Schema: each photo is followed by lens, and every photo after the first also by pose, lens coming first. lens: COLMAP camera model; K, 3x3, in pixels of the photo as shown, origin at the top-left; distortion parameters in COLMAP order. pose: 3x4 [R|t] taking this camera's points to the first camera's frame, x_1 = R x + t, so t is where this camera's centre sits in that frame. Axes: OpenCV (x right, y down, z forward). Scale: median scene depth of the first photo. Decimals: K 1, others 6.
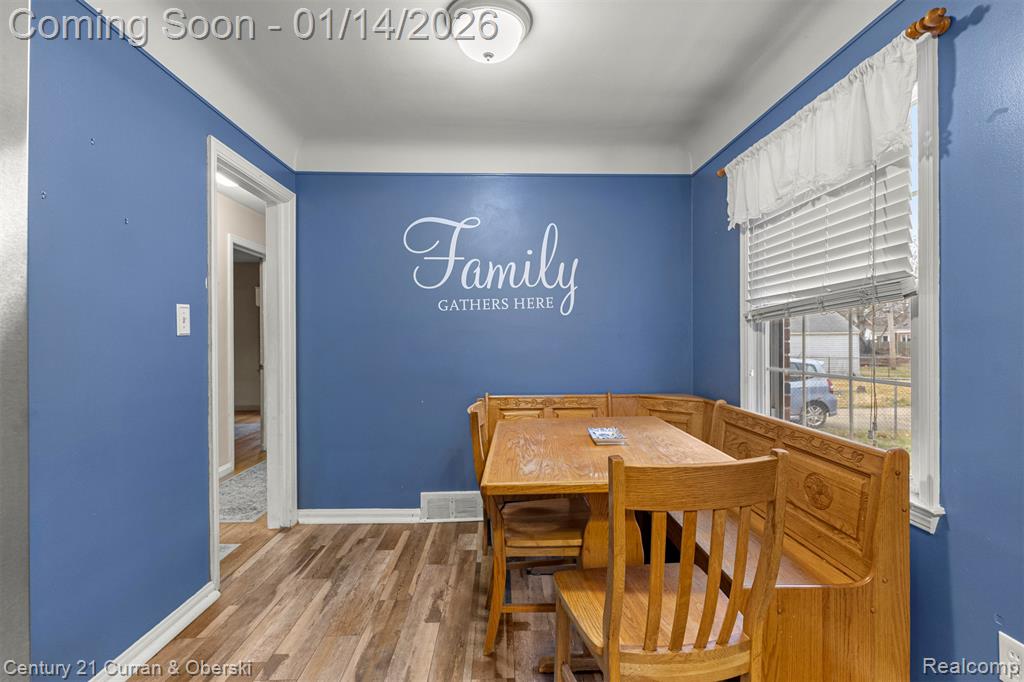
lens RADIAL K [[482.2, 0, 511.8], [0, 482.2, 339.0], [0, 0, 1]] dist [-0.002977, -0.001899]
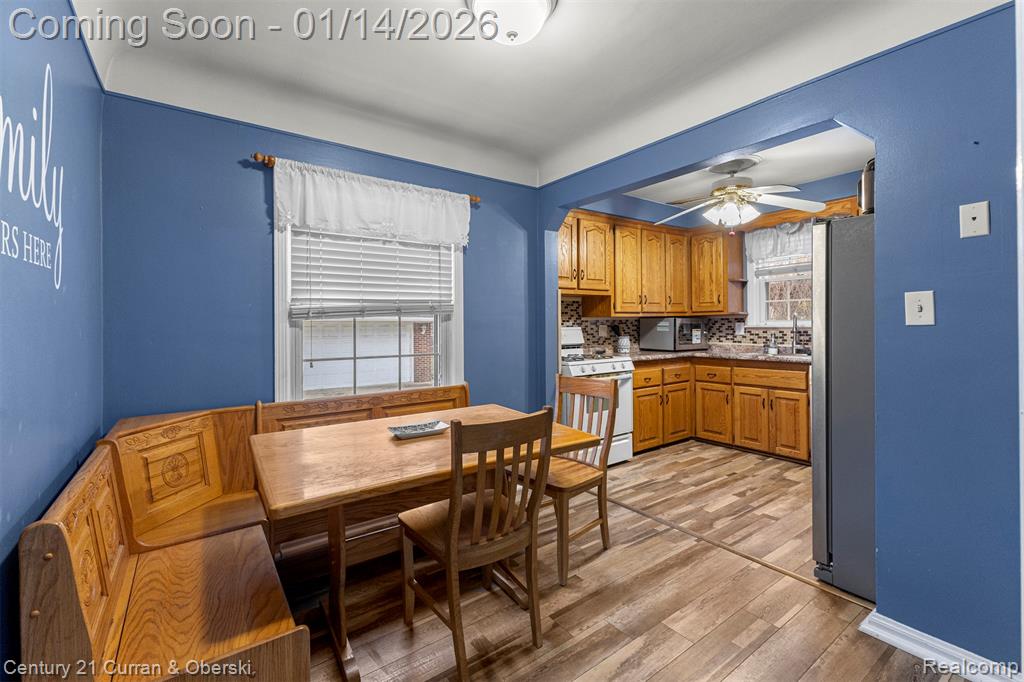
lens RADIAL K [[441.9, 0, 512.4], [0, 441.9, 324.3], [0, 0, 1]] dist [0.004812, -0.001312]
pose [[-0.561085, 0.009852, 0.827700, -0.969444], [0.012093, 0.999920, -0.003705, -0.022290], [-0.827670, 0.007931, -0.561159, 1.895732]]
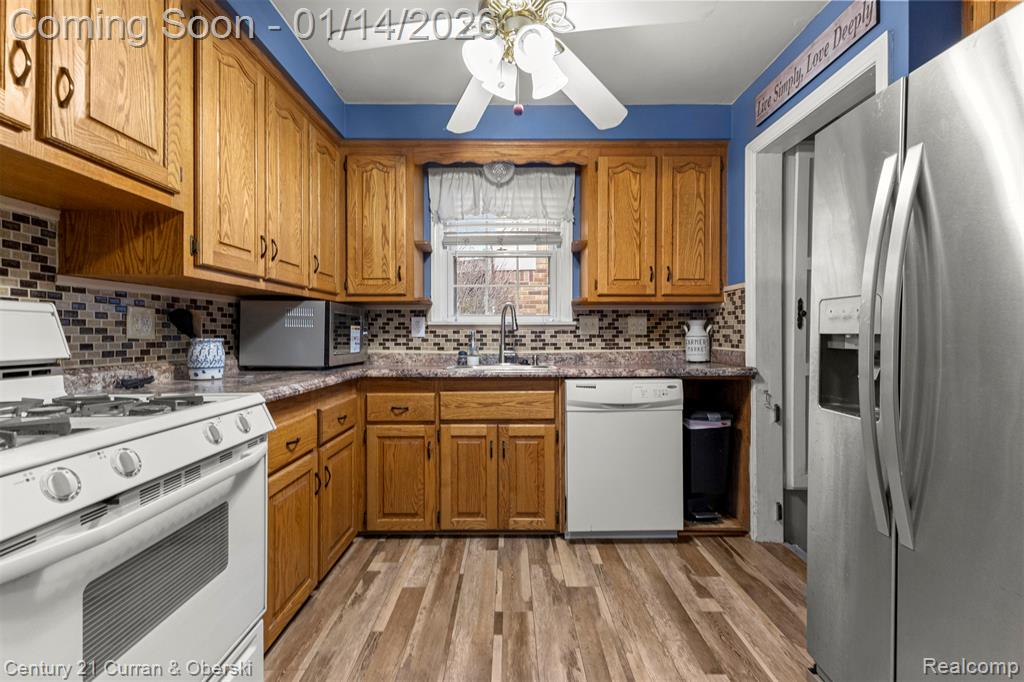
lens RADIAL K [[441.9, 0, 509.6], [0, 441.9, 335.9], [0, 0, 1]] dist [0.004812, -0.001312]
pose [[-0.999521, 0.003307, 0.030781, 0.275150], [0.003364, 0.999993, 0.001798, 0.055390], [-0.030775, 0.001901, -0.999525, 0.724516]]
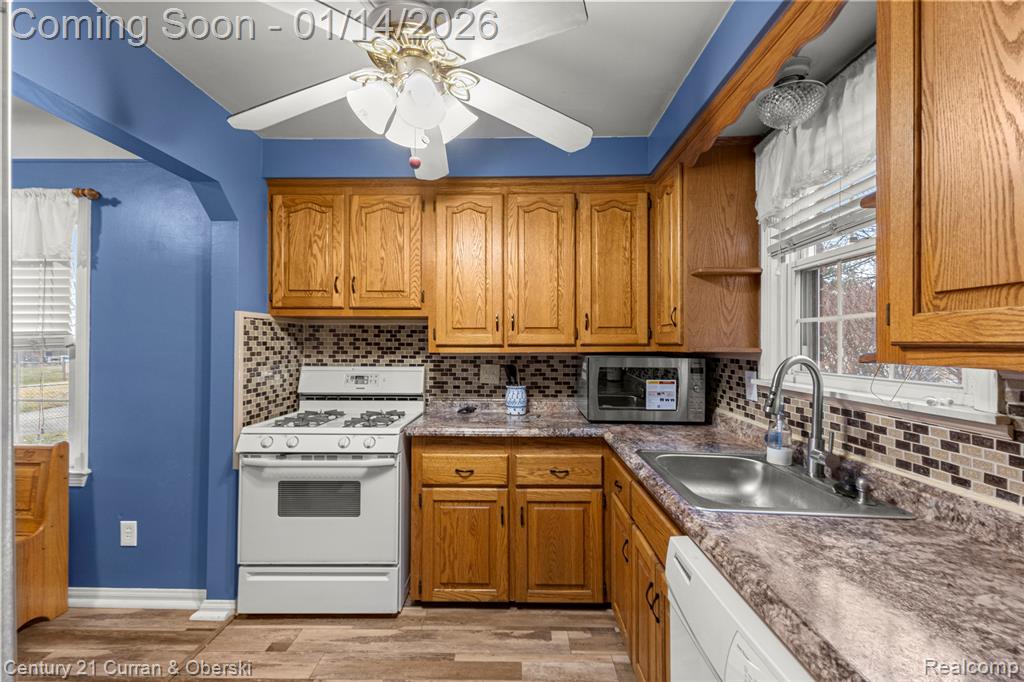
lens RADIAL K [[441.9, 0, 515.8], [0, 441.9, 341.4], [0, 0, 1]] dist [0.004812, -0.001312]
pose [[0.038443, 0.009204, 0.999218, -0.623994], [-0.004826, 0.999948, -0.009025, -0.101398], [-0.999249, -0.004475, 0.038485, -0.576107]]
